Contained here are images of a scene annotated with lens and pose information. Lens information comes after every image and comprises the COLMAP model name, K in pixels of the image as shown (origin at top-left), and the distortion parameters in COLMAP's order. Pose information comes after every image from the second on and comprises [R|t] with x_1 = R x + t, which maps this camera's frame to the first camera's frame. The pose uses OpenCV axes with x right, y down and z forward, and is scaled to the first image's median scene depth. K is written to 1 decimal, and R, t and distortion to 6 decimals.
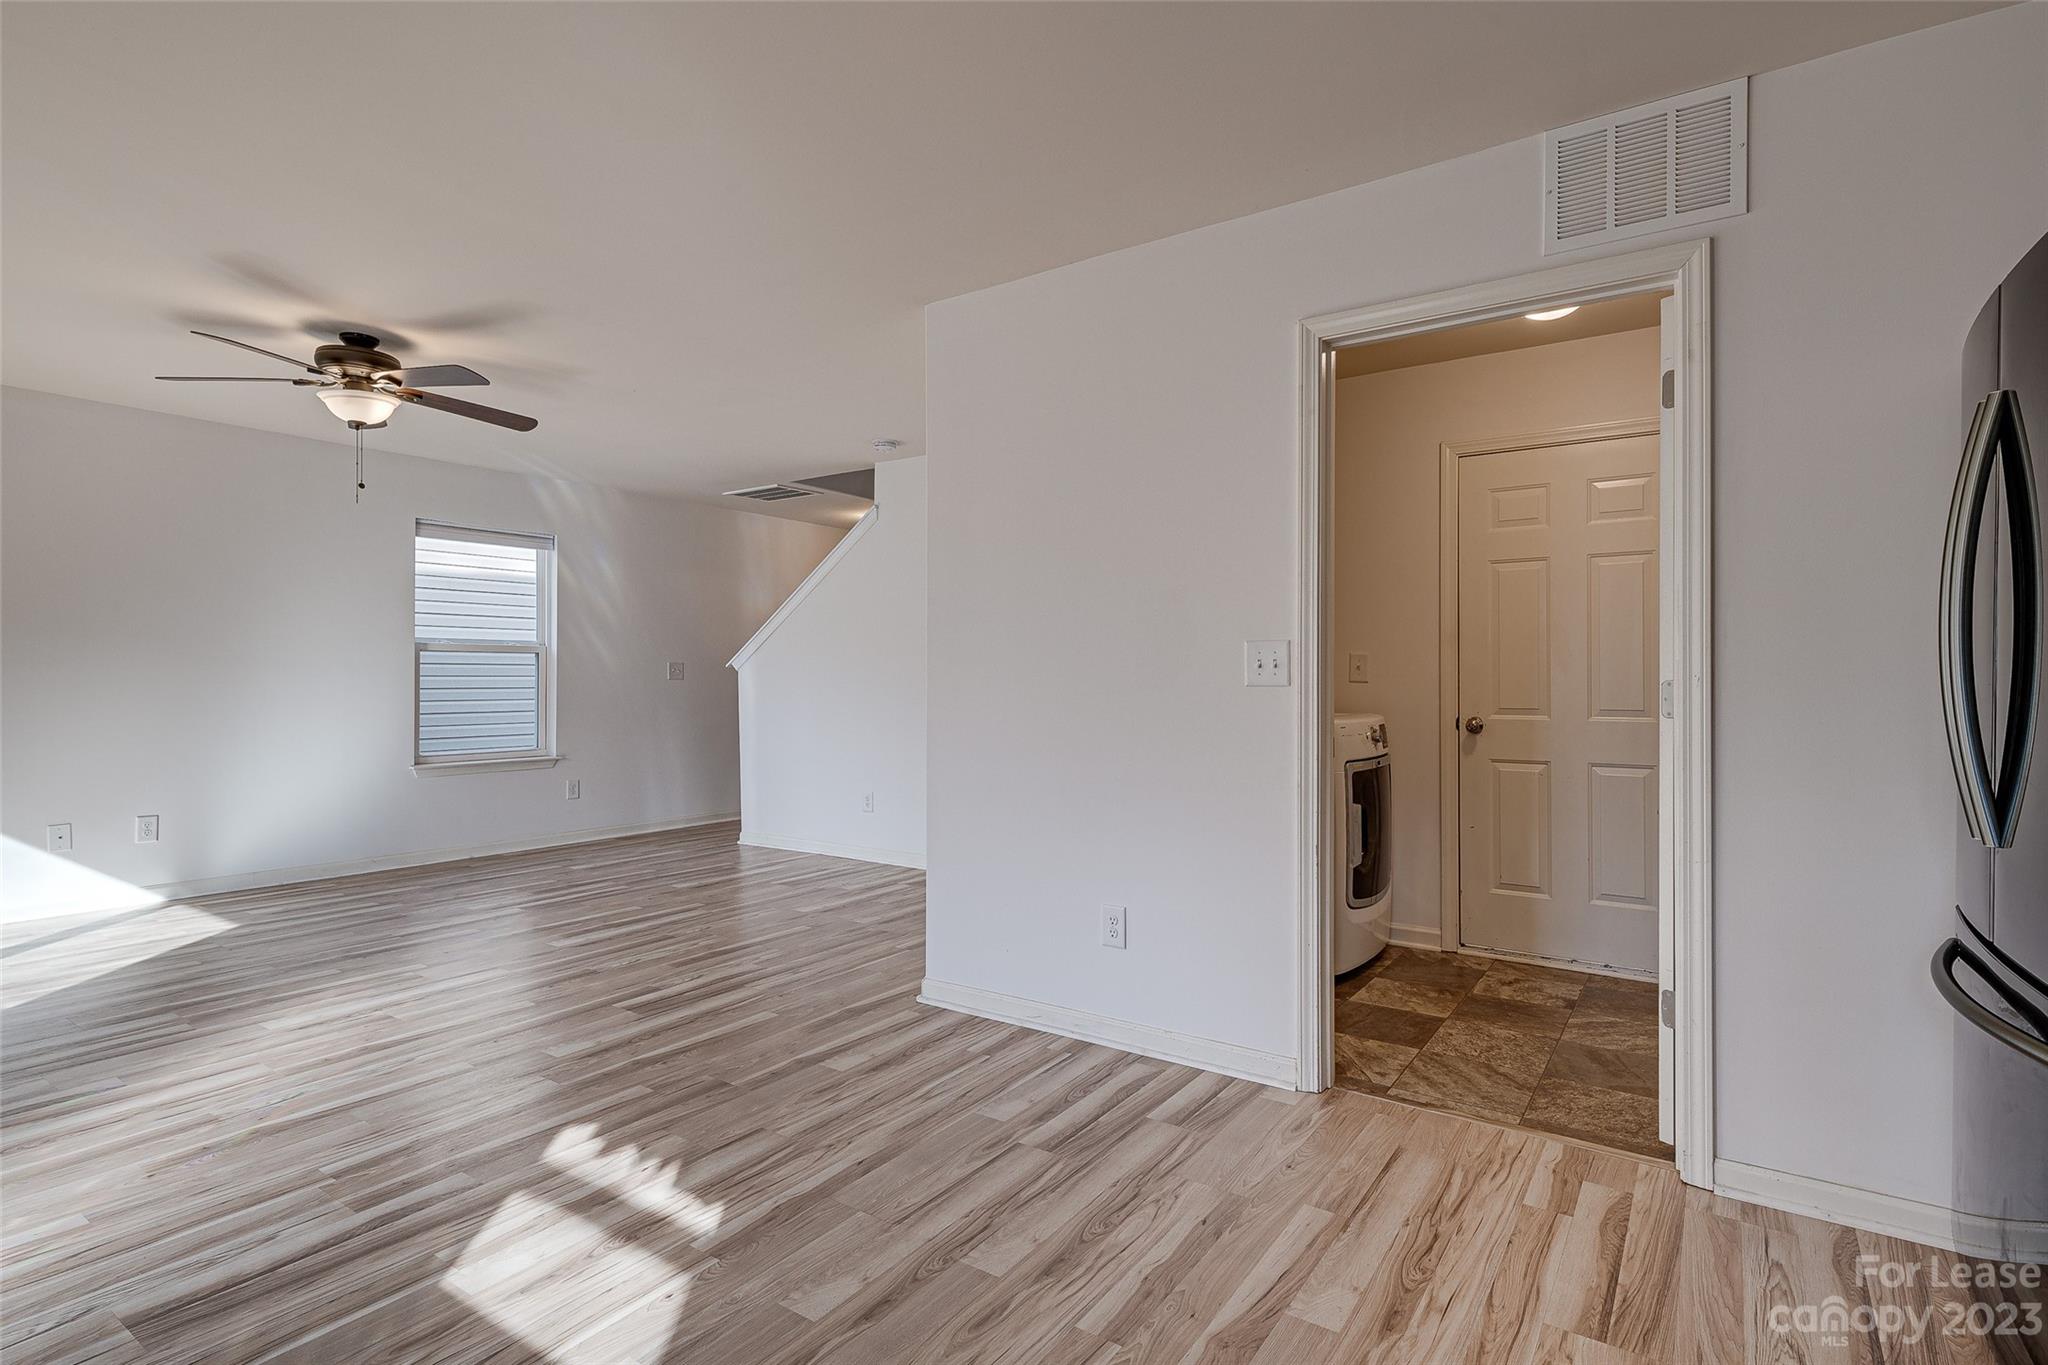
lens RADIAL K [[1011.3, 0, 1029.4], [0, 1011.3, 674.0], [0, 0, 1]] dist [0.021051, -0.011334]
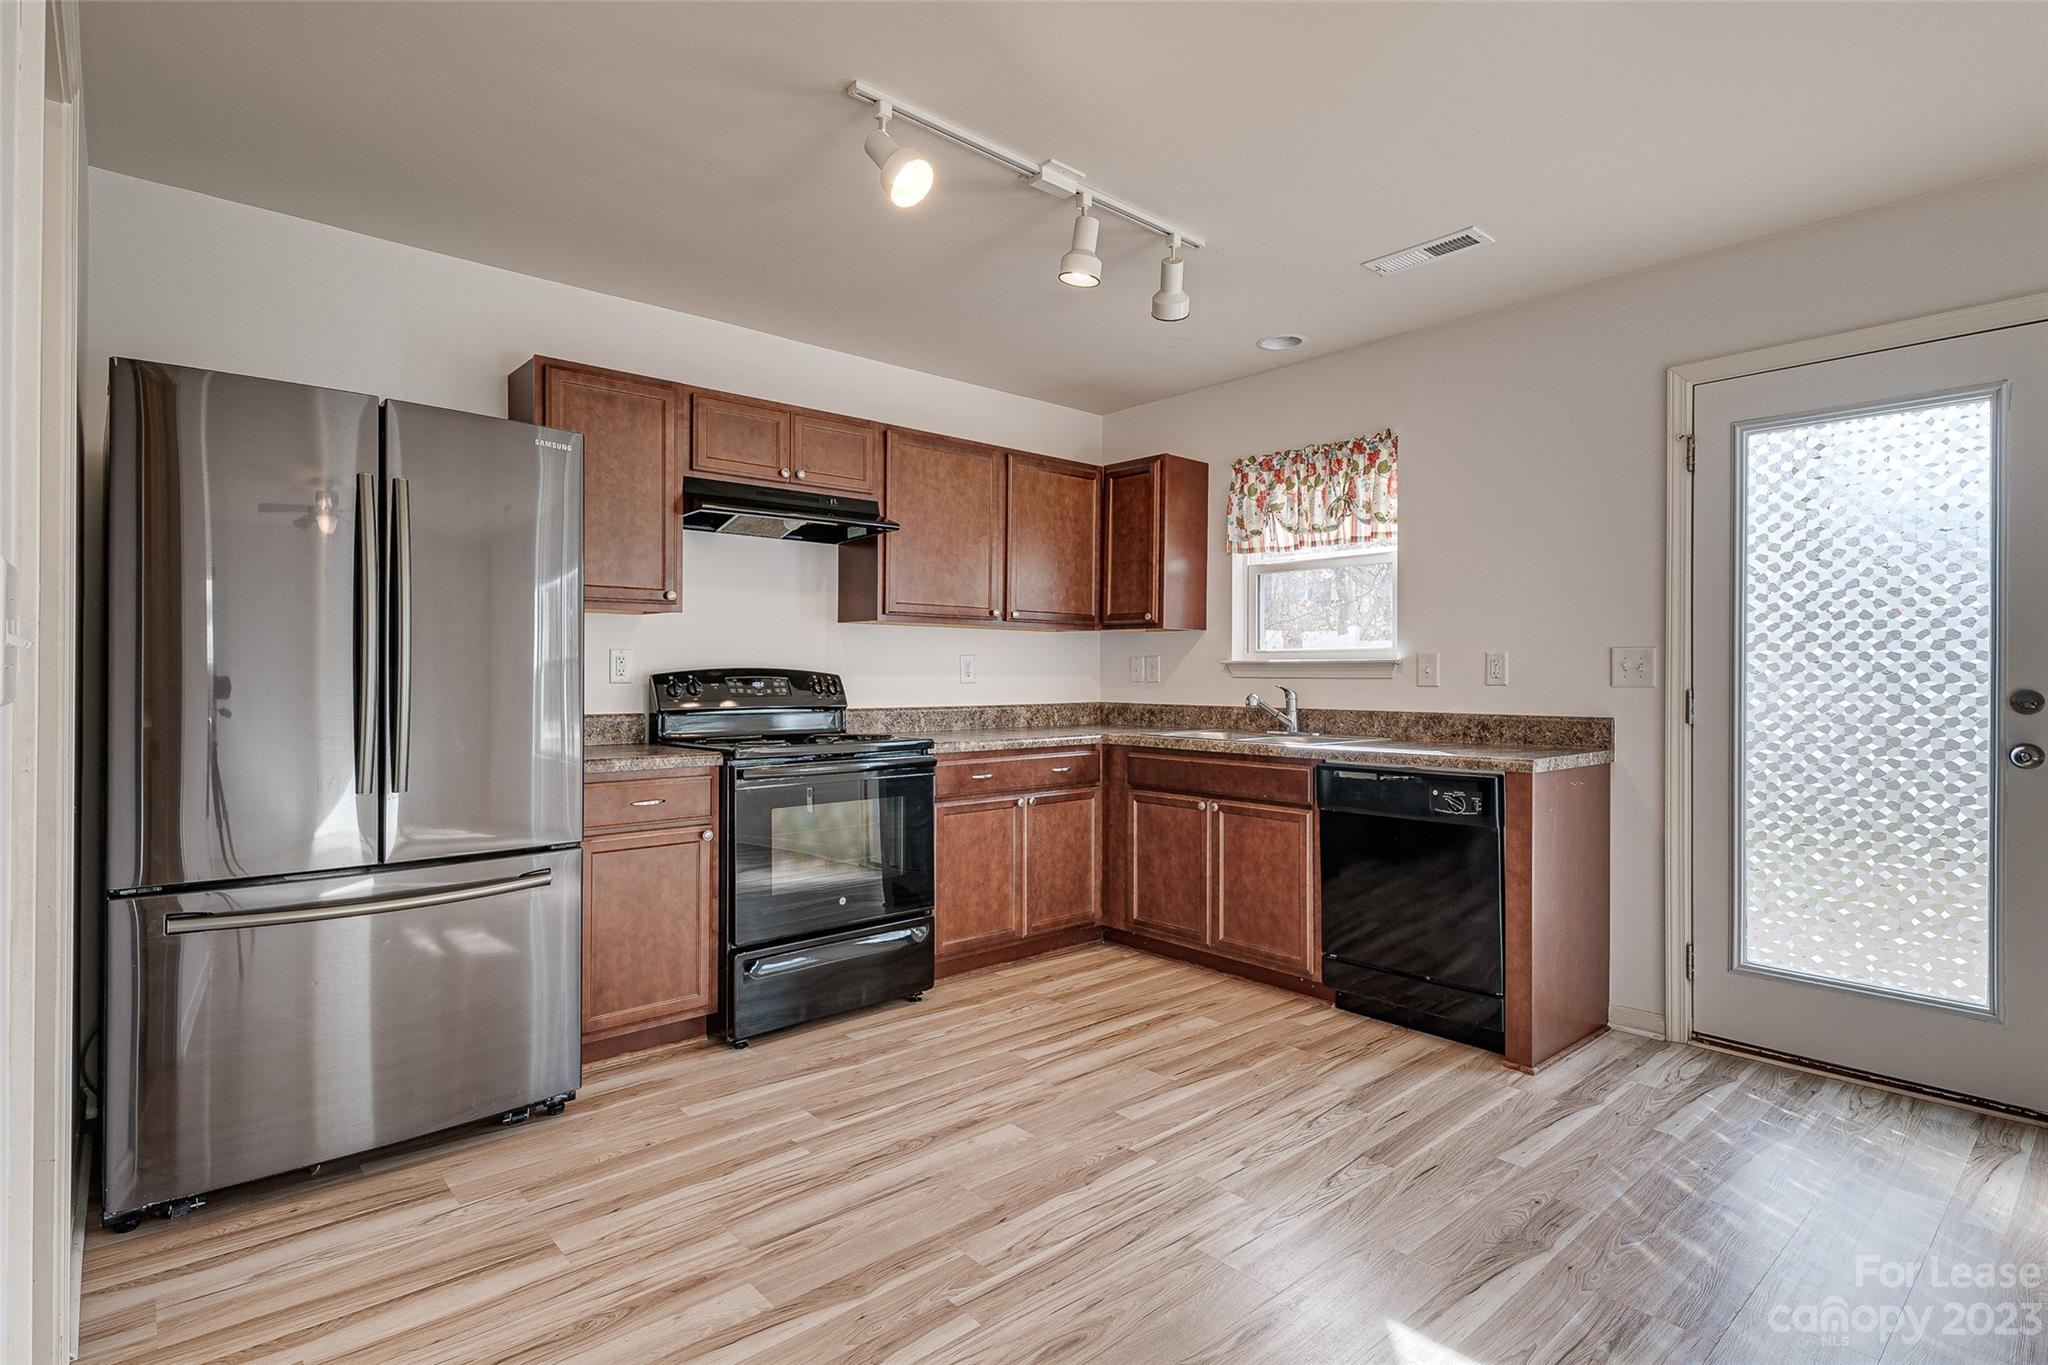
lens RADIAL K [[1011.3, 0, 1029.4], [0, 1011.3, 674.0], [0, 0, 1]] dist [0.021051, -0.011334]
pose [[-0.970093, -0.003058, 0.242715, -0.120894], [-0.004411, 0.999978, -0.005028, 0.001958], [-0.242694, -0.005948, -0.970085, 0.975797]]
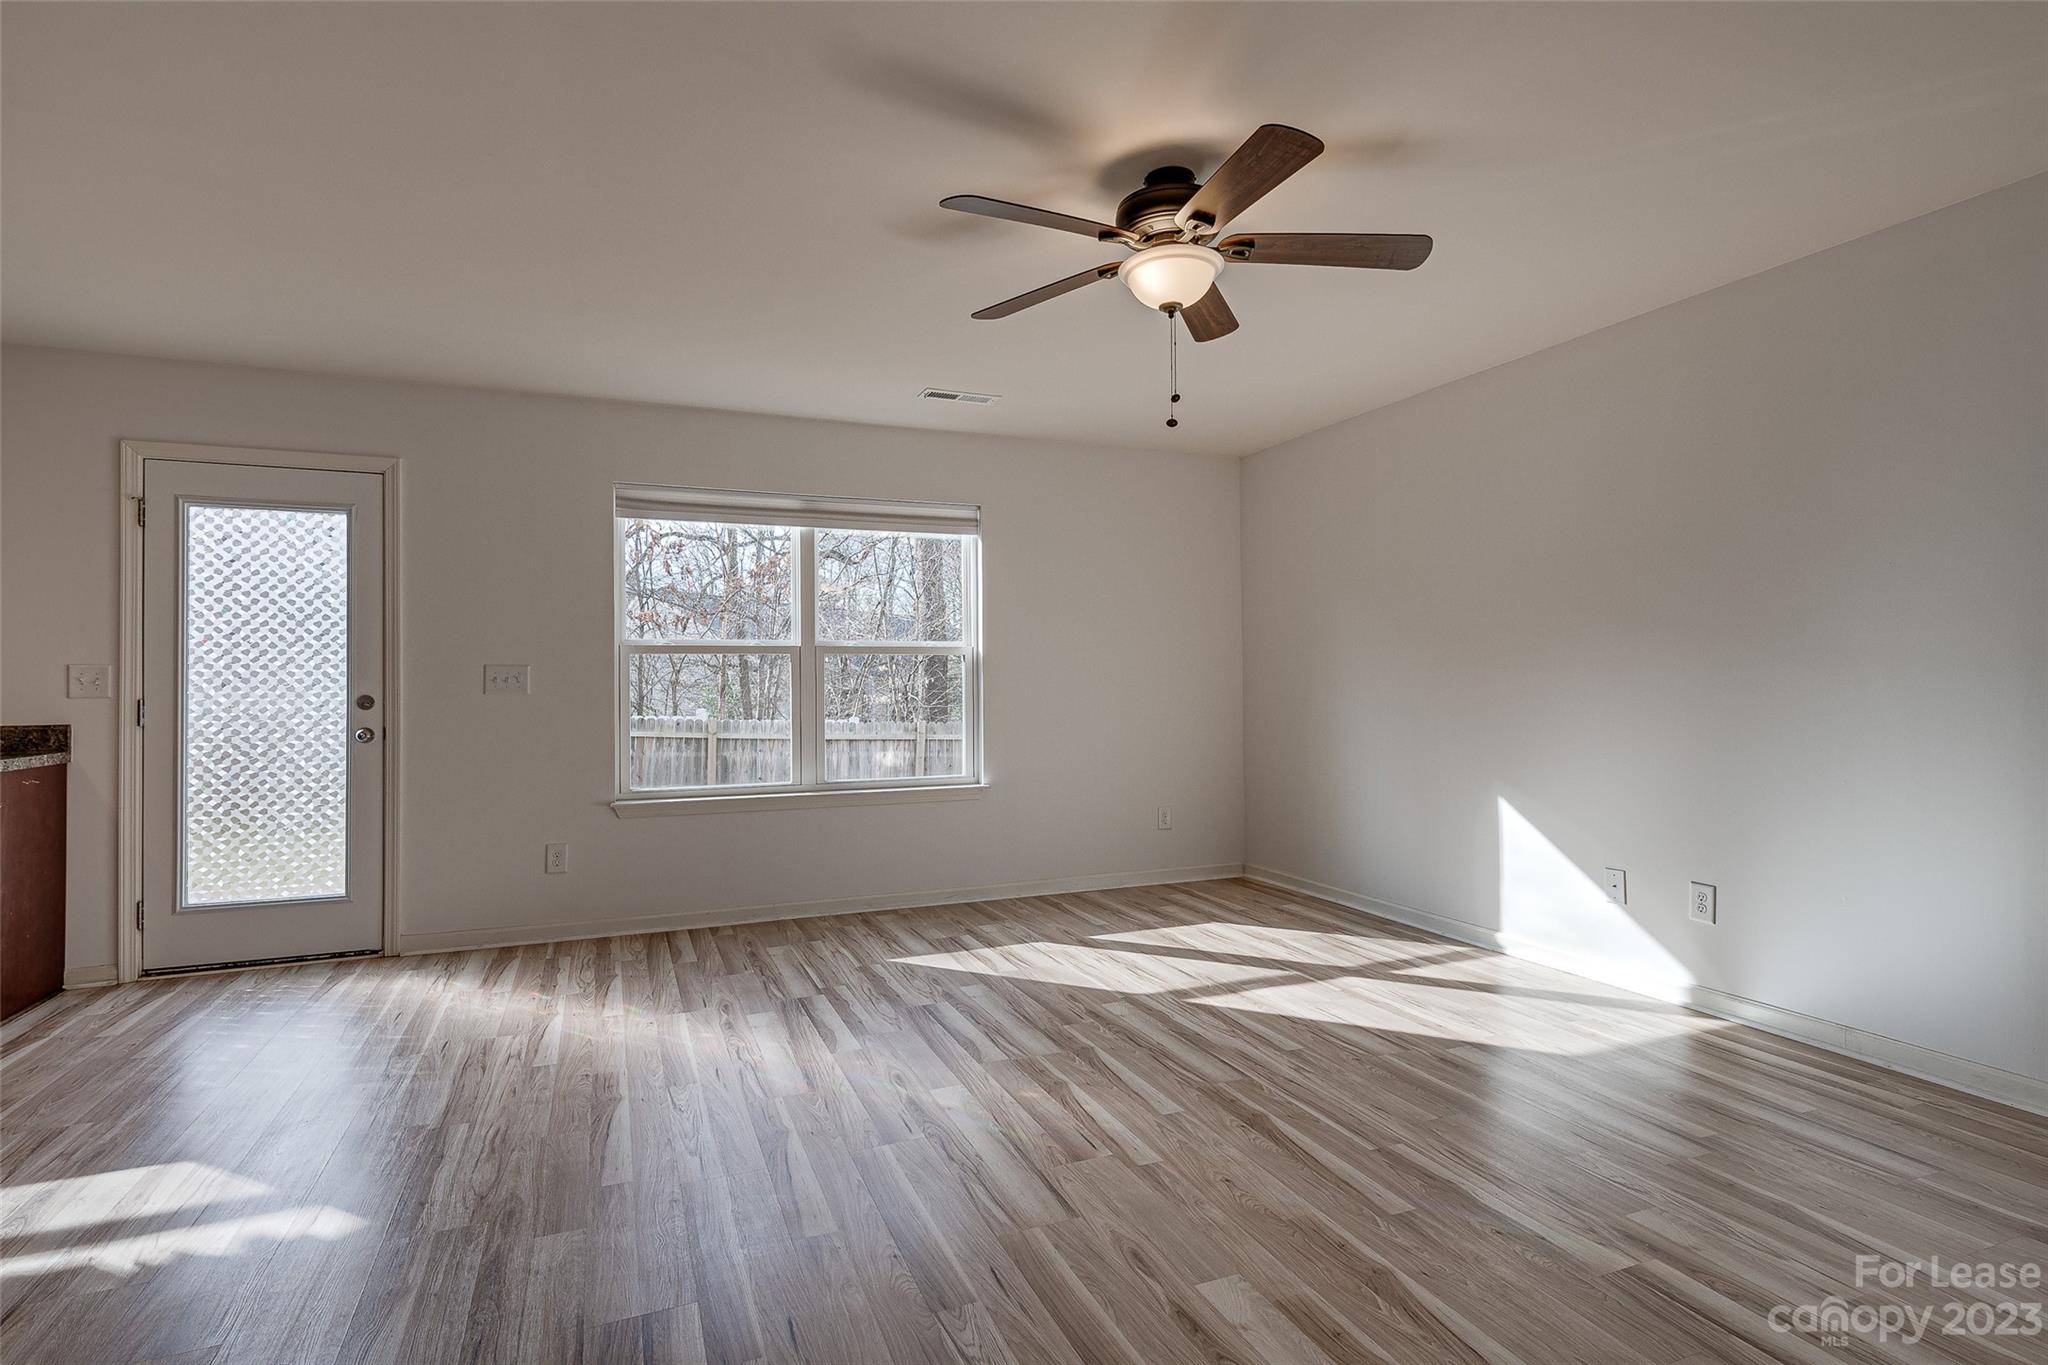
lens RADIAL K [[1020.7, 0, 1029.1], [0, 1020.7, 673.0], [0, 0, 1]] dist [0.022953, -0.012107]
pose [[-0.545933, -0.006186, -0.837806, -0.047689], [0.008359, 0.999883, -0.012830, 0.002519], [0.837787, -0.014008, -0.545817, 1.409319]]
